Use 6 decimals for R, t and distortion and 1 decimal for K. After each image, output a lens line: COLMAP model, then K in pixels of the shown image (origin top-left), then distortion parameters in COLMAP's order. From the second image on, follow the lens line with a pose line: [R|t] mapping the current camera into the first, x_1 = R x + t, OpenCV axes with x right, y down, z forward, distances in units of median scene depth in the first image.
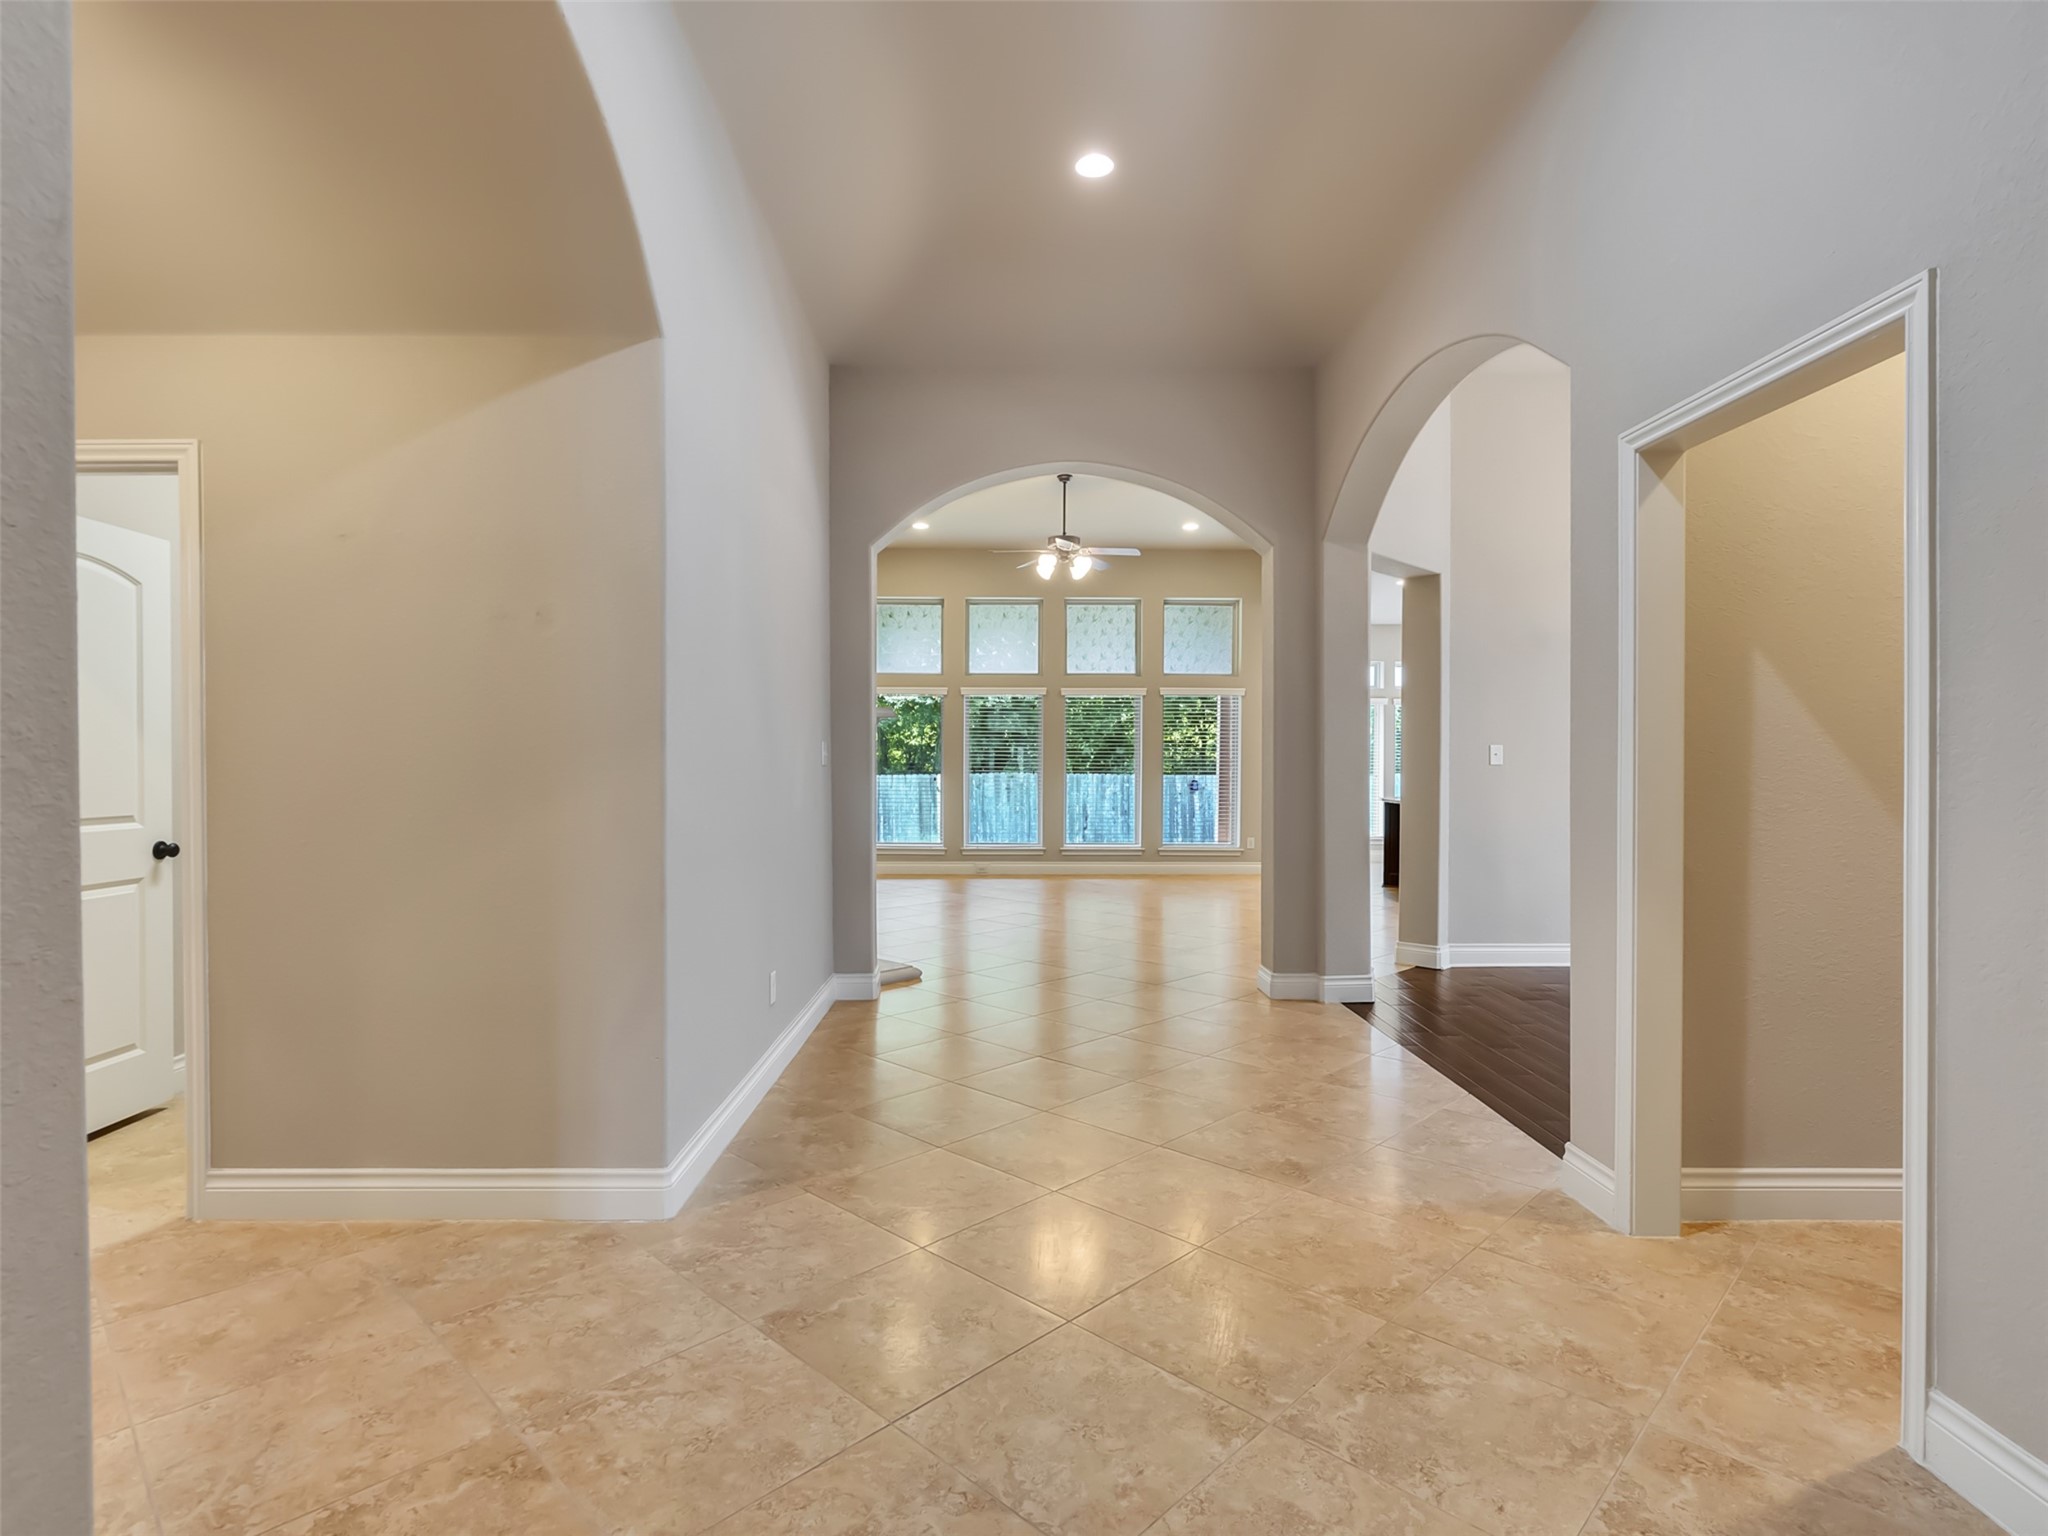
lens RADIAL K [[1047.1, 0, 1008.9], [0, 1047.1, 766.4], [0, 0, 1]] dist [-0.002697, 0.002072]
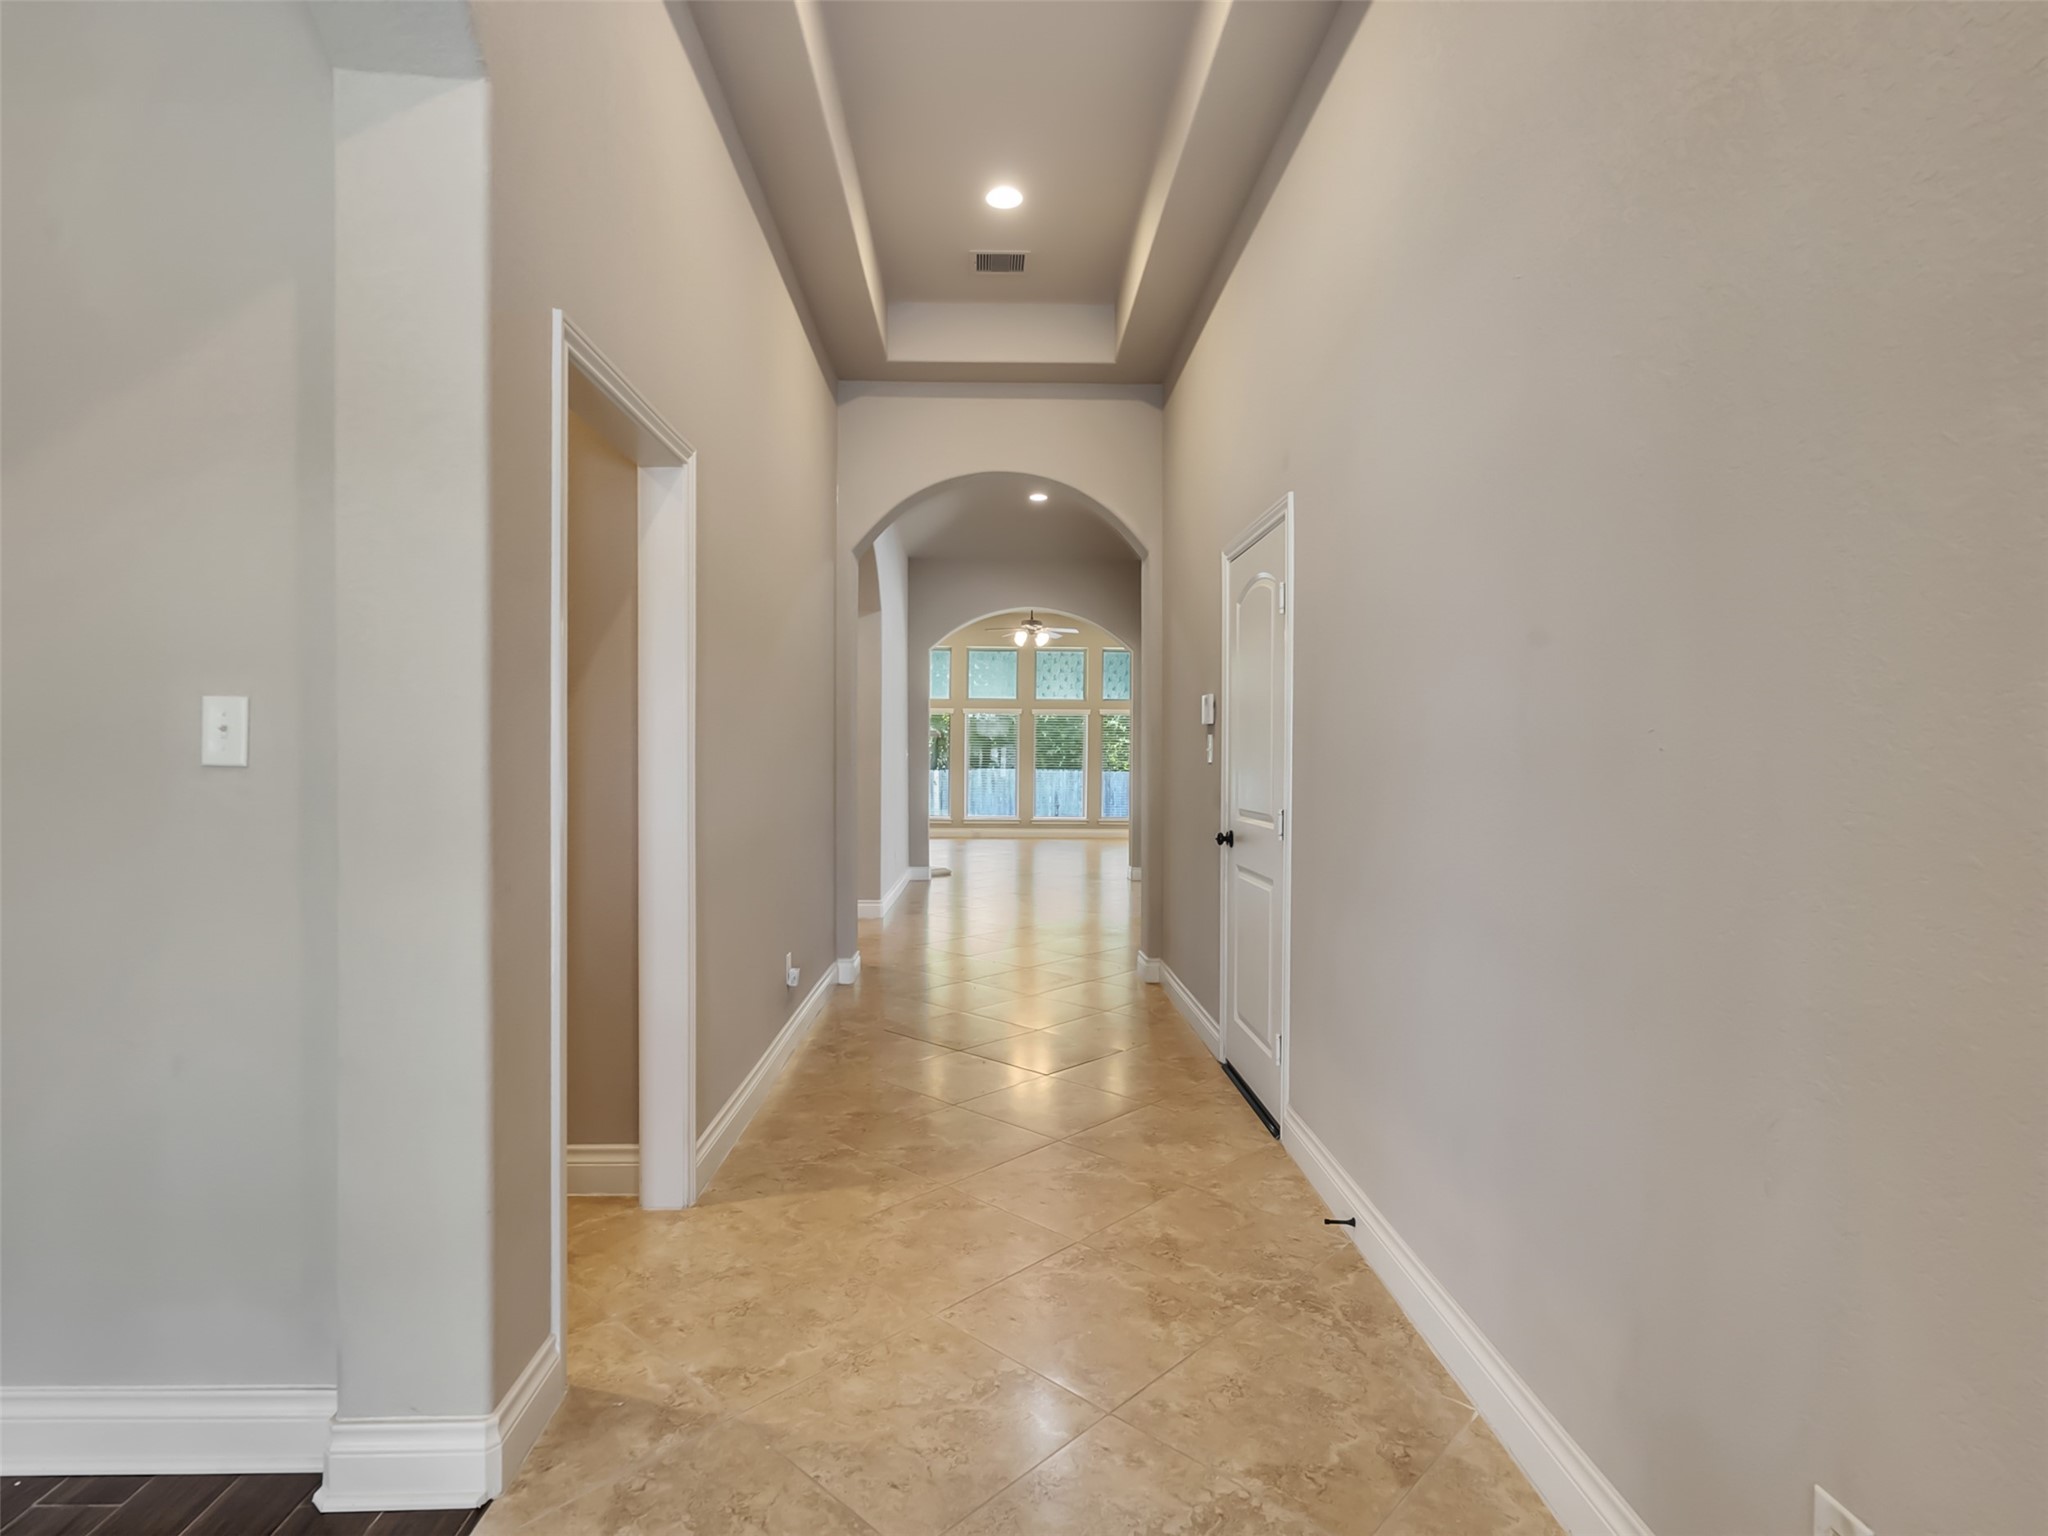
lens RADIAL K [[1047.1, 0, 1008.9], [0, 1047.1, 766.4], [0, 0, 1]] dist [-0.002697, 0.002072]
pose [[0.999821, 0.006834, 0.017663, -0.007194], [-0.006874, 0.999974, 0.002168, 0.001025], [-0.017647, -0.002289, 0.999842, -0.448270]]
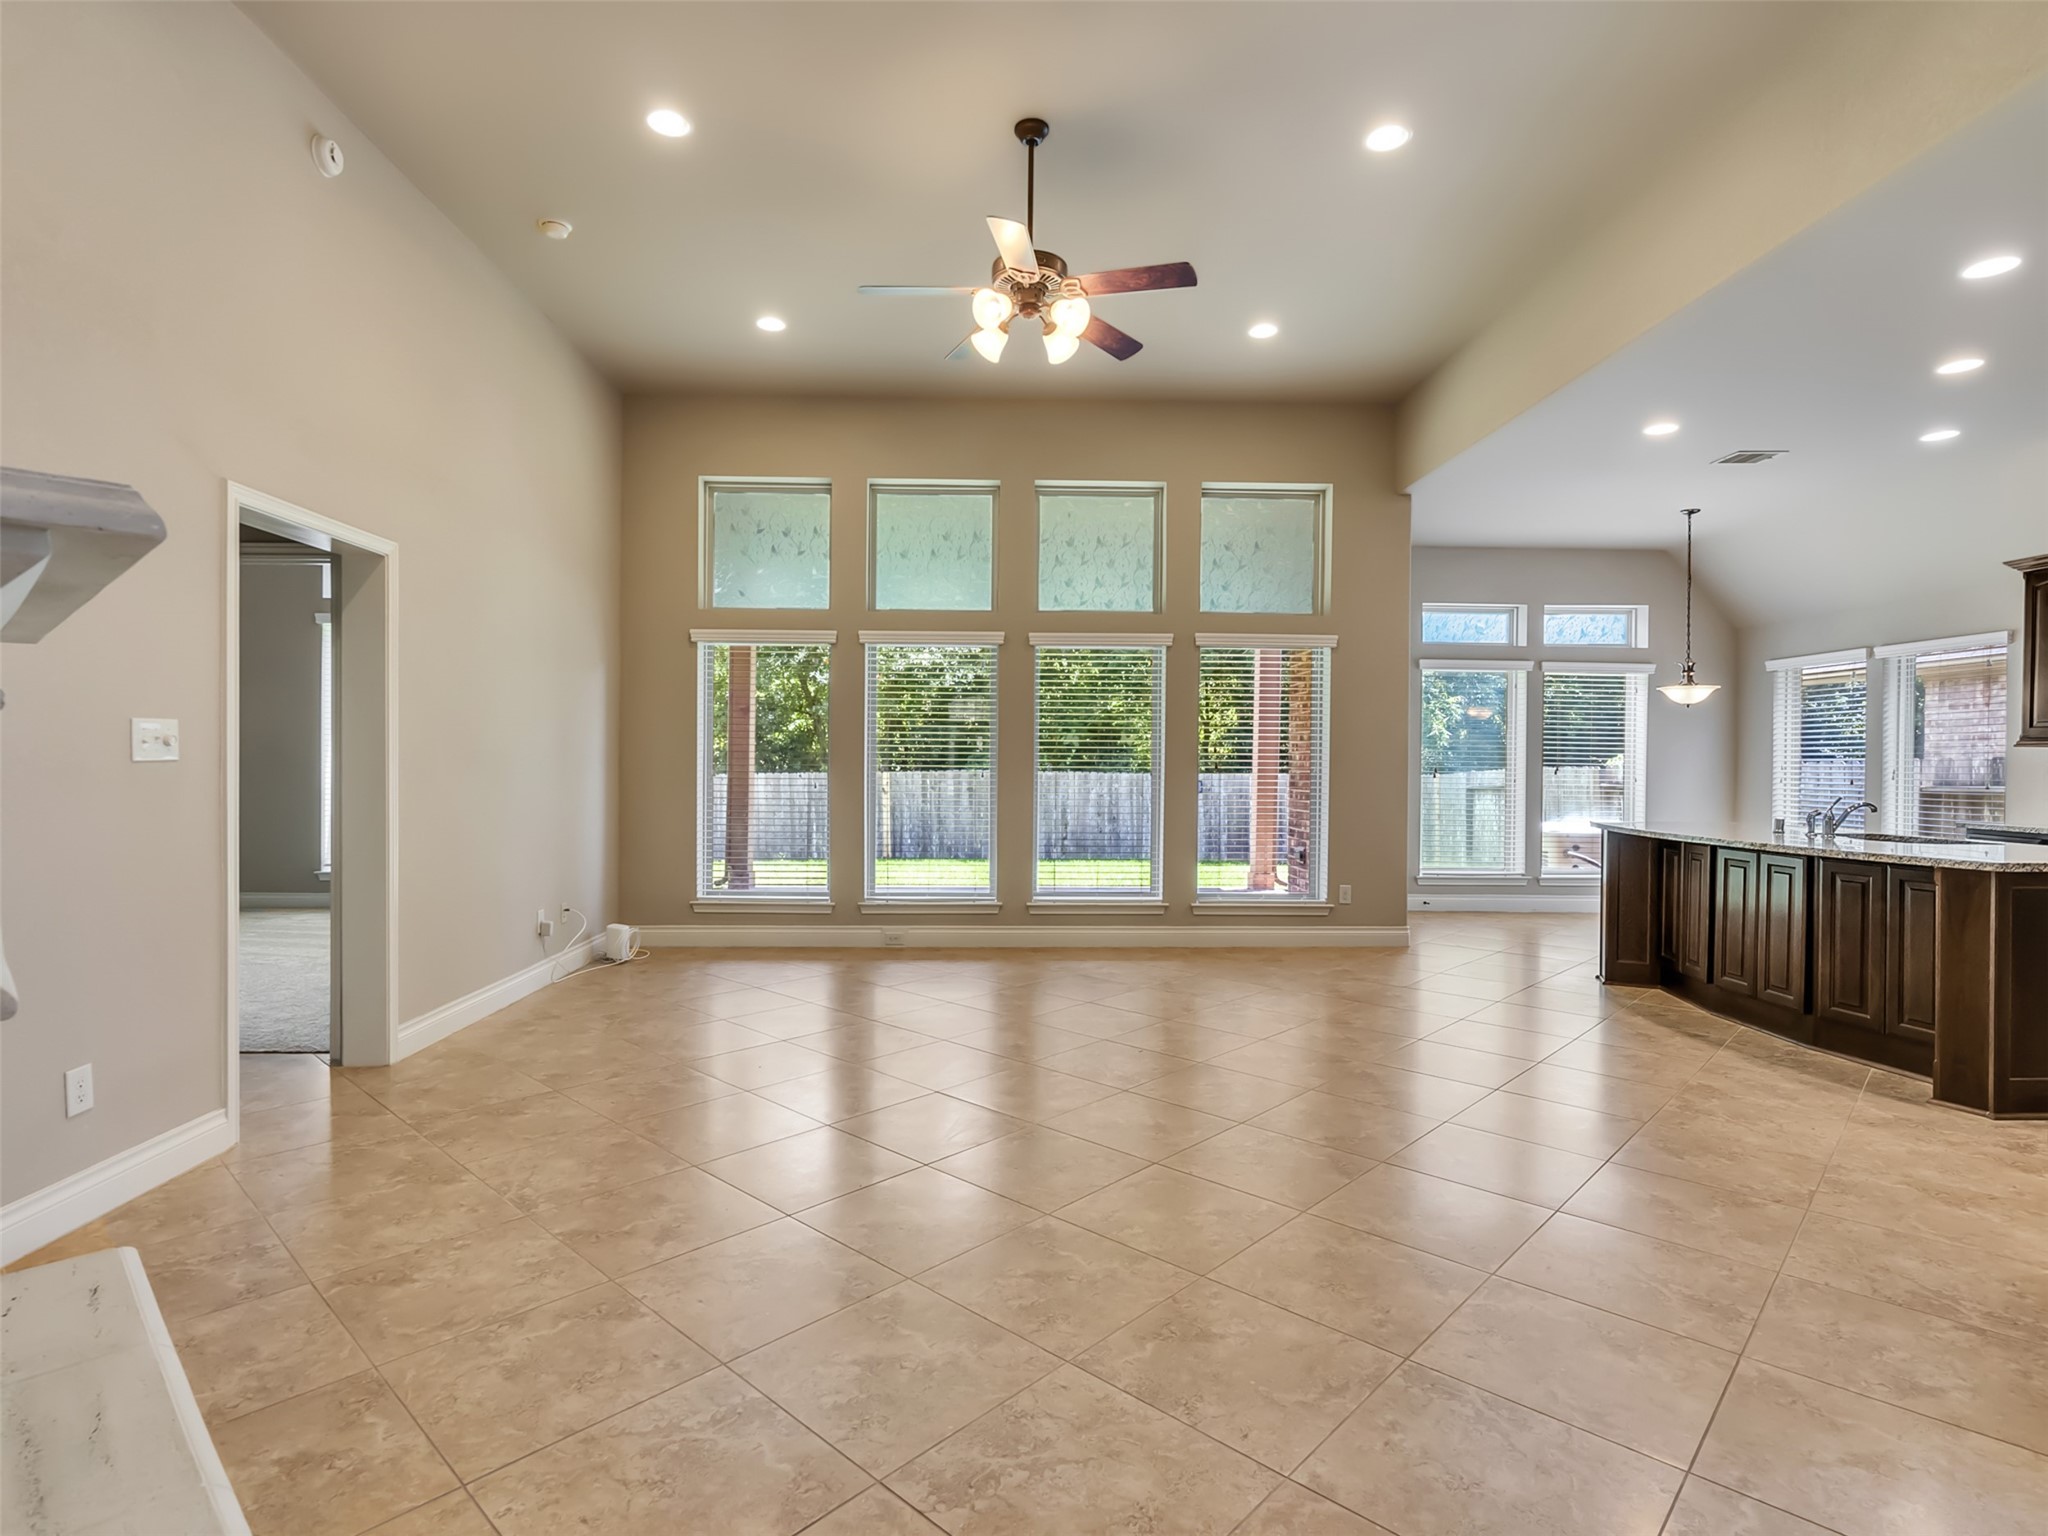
lens RADIAL K [[1047.1, 0, 1008.9], [0, 1047.1, 766.4], [0, 0, 1]] dist [-0.002697, 0.002072]
pose [[0.999773, 0.002400, 0.021167, 0.025559], [-0.002505, 0.999985, 0.004956, -0.002255], [-0.021155, -0.005008, 0.999764, 0.400438]]
